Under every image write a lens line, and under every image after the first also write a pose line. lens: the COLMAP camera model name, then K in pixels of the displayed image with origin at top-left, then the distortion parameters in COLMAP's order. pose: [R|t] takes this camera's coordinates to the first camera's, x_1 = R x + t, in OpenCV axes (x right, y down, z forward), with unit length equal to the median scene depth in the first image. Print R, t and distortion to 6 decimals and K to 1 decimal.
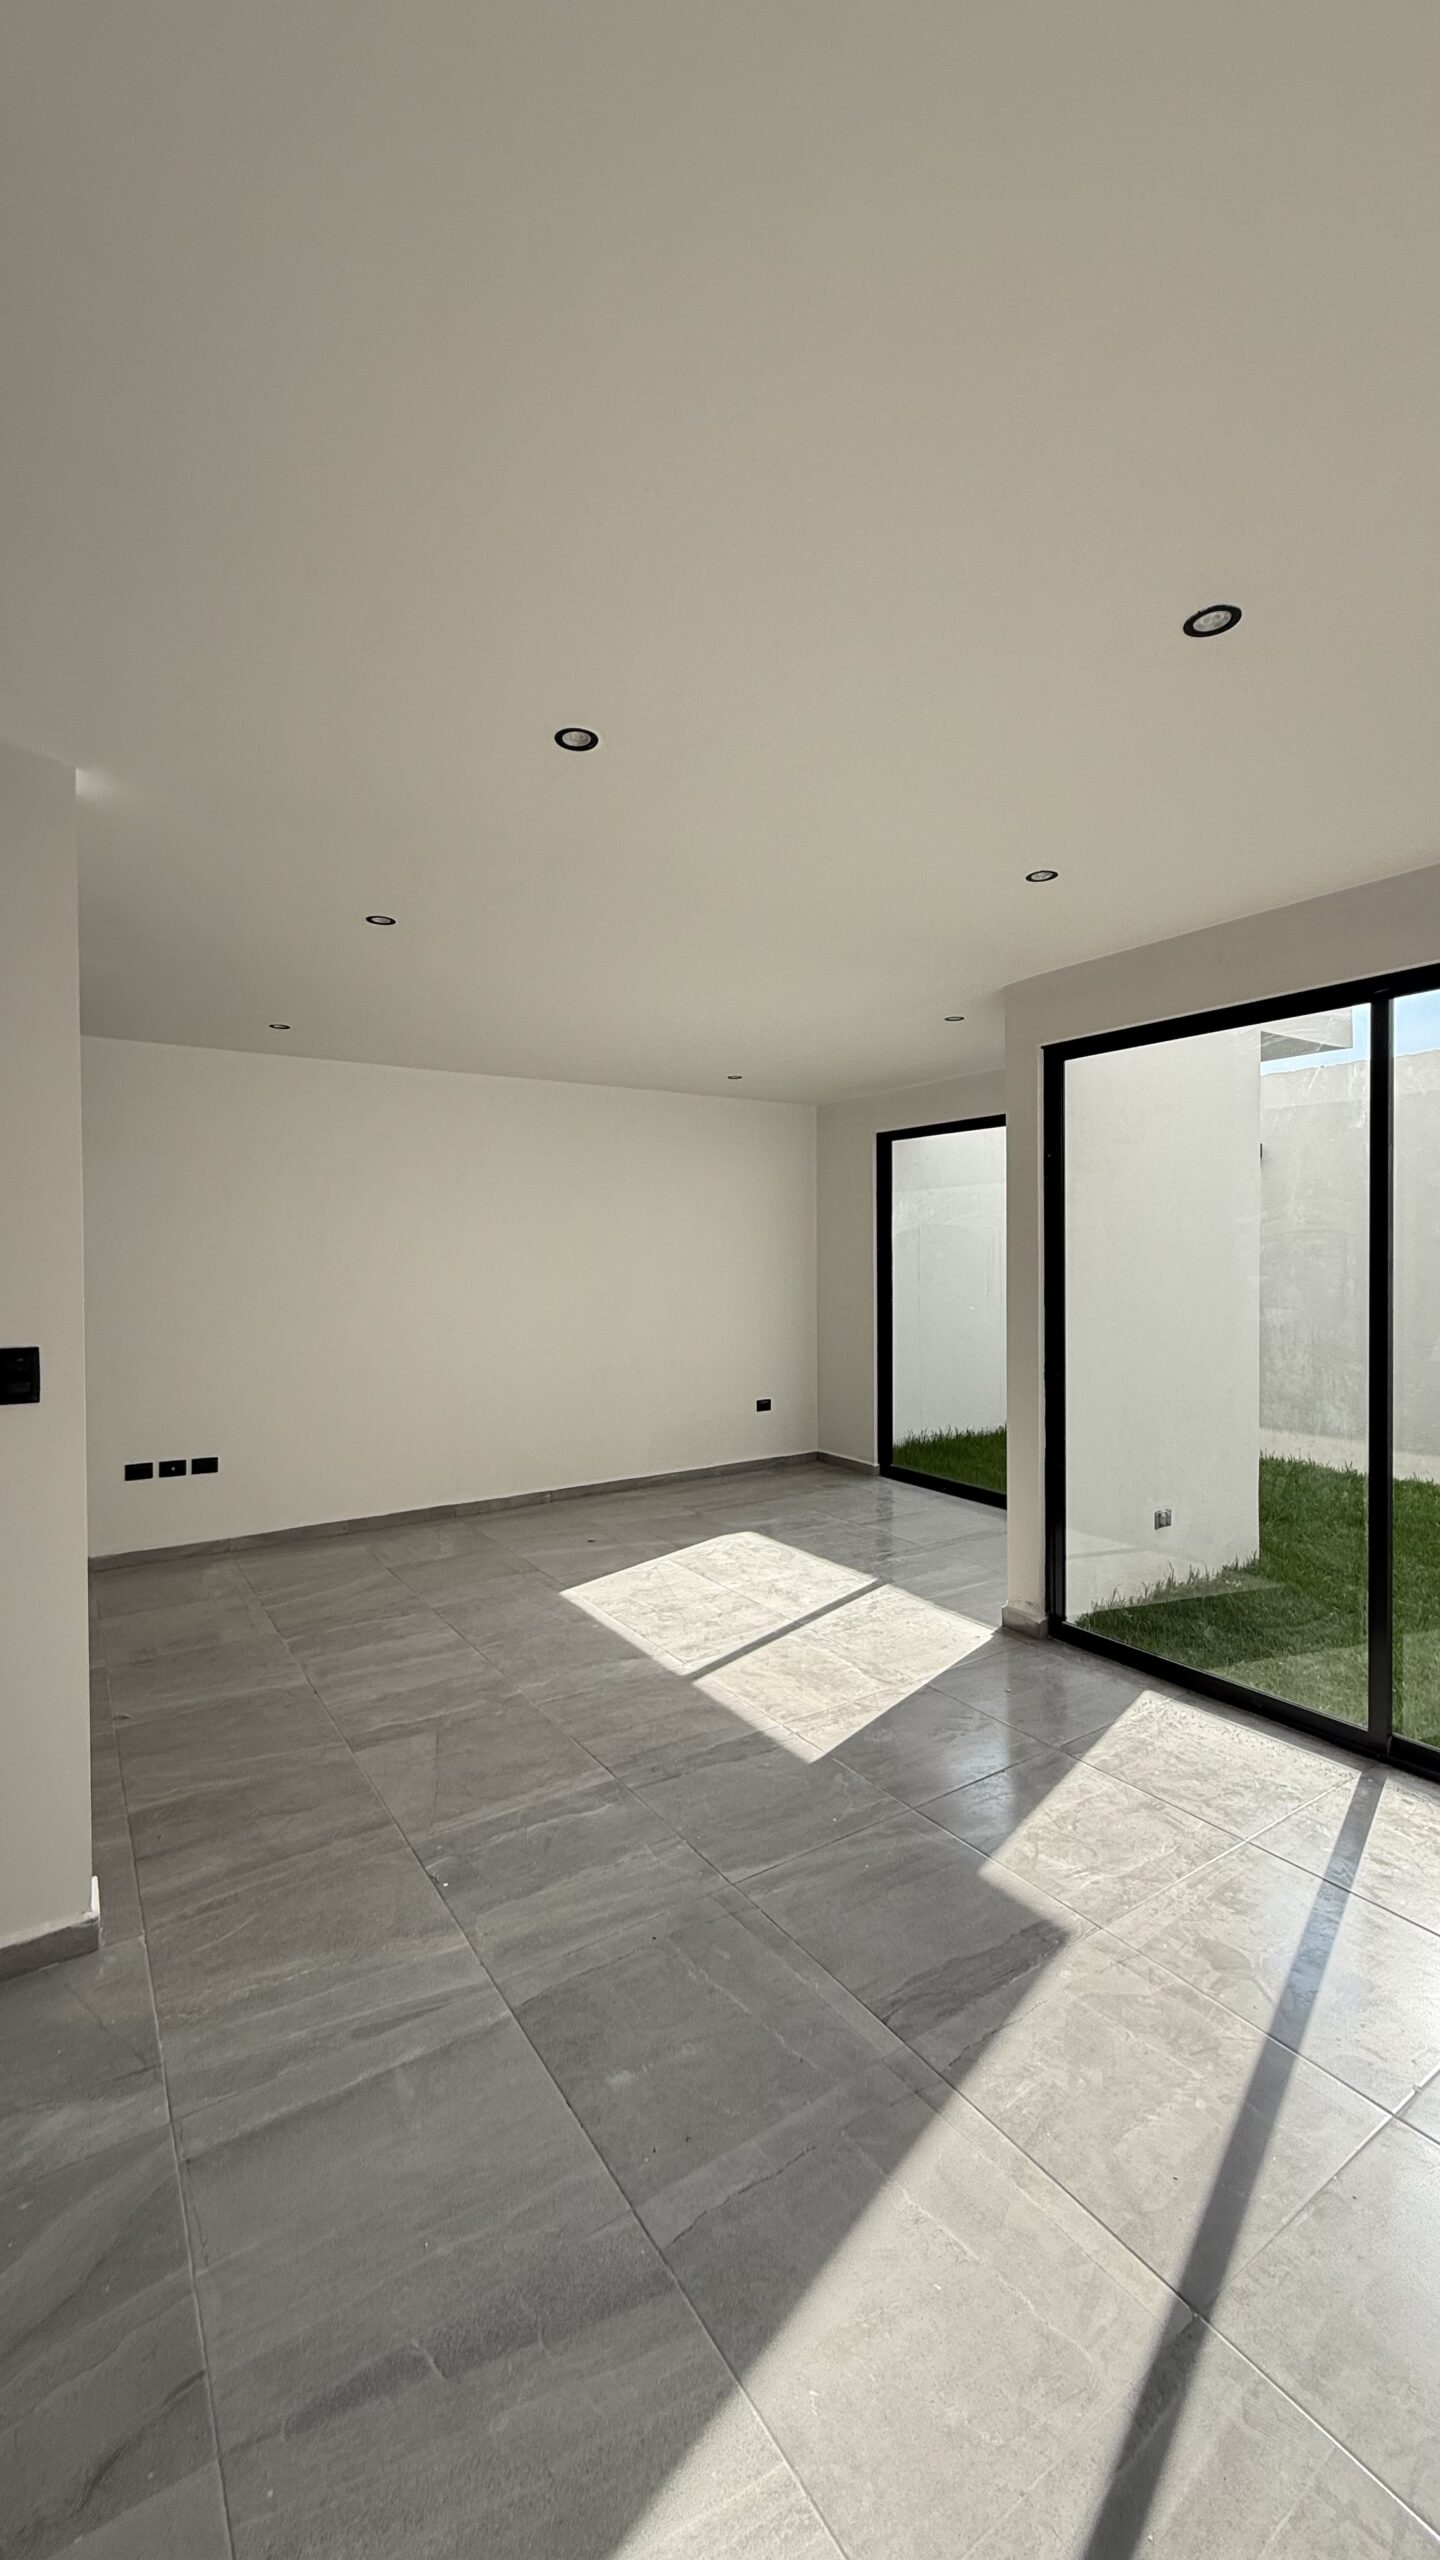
lens RADIAL K [[1027.0, 0, 717.5], [0, 1027.0, 1268.4], [0, 0, 1]] dist [-0.001848, -0.000104]
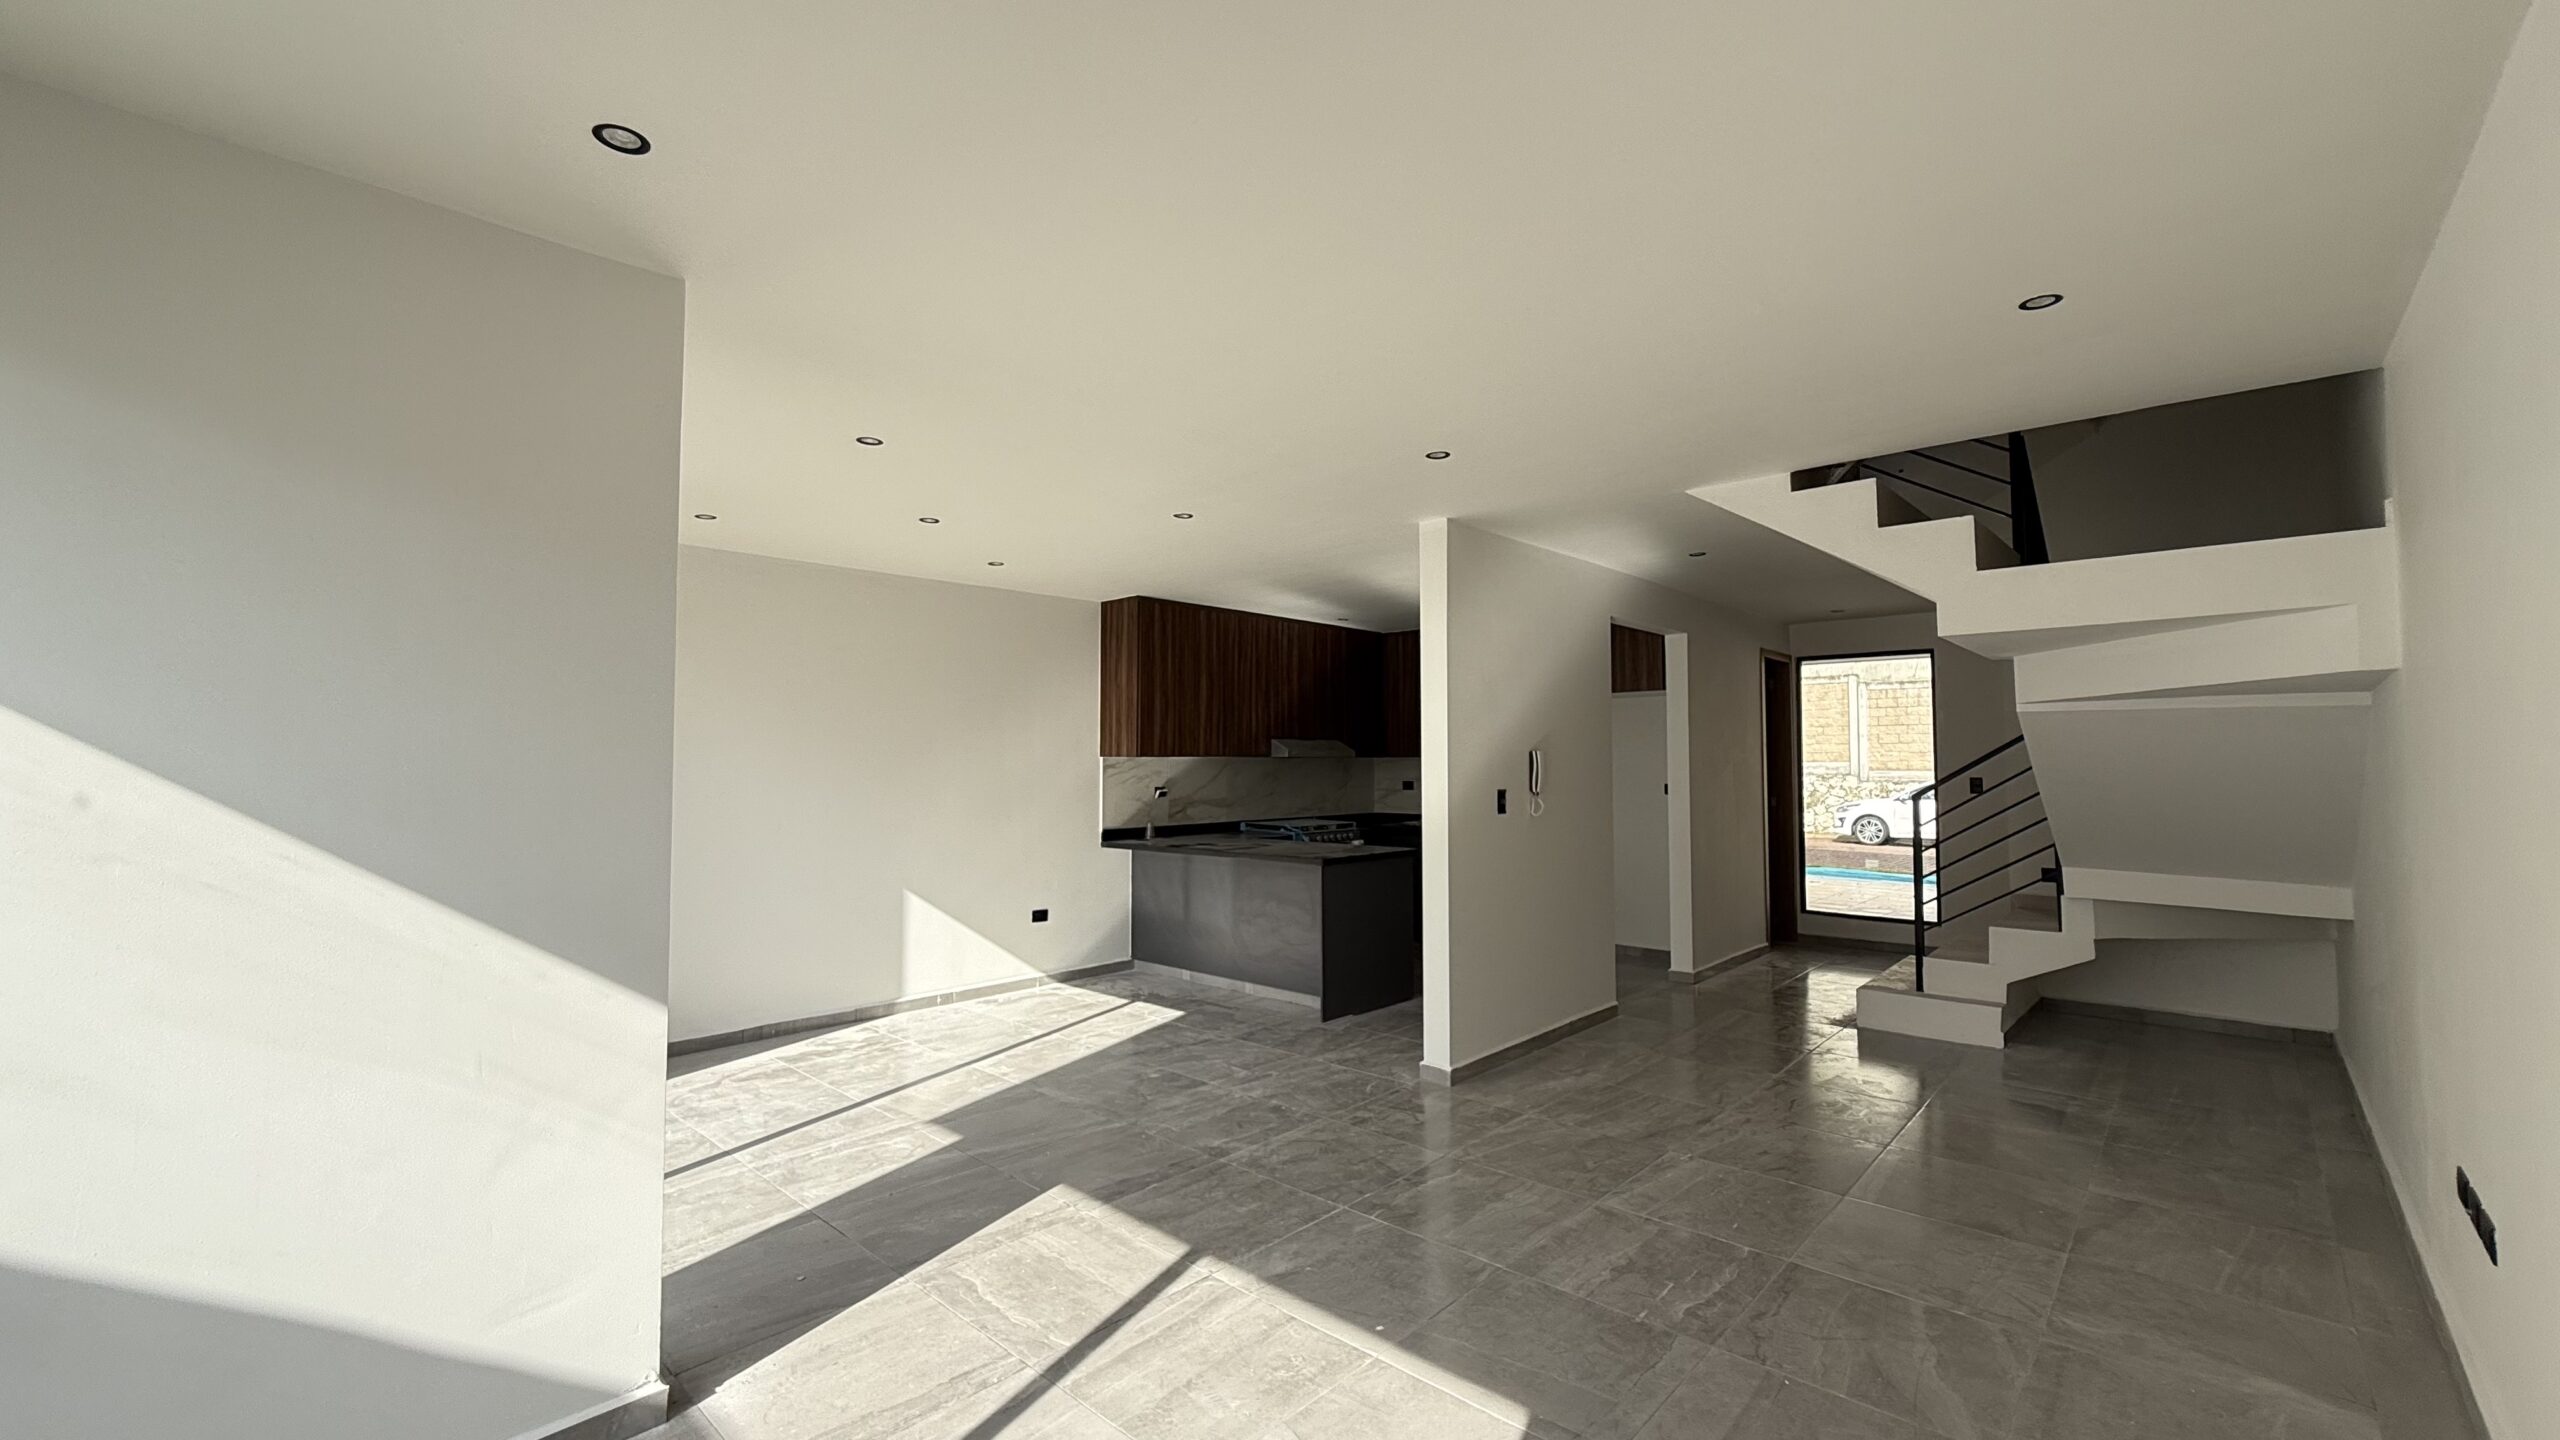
lens RADIAL K [[1027.0, 0, 1283.5], [0, 1027.0, 720.7], [0, 0, 1]] dist [-0.001848, -0.000104]
pose [[-0.971783, -0.003124, -0.235855, 0.106051], [0.002769, 0.999692, -0.024652, -0.010783], [0.235859, -0.024610, -0.971476, 1.933971]]
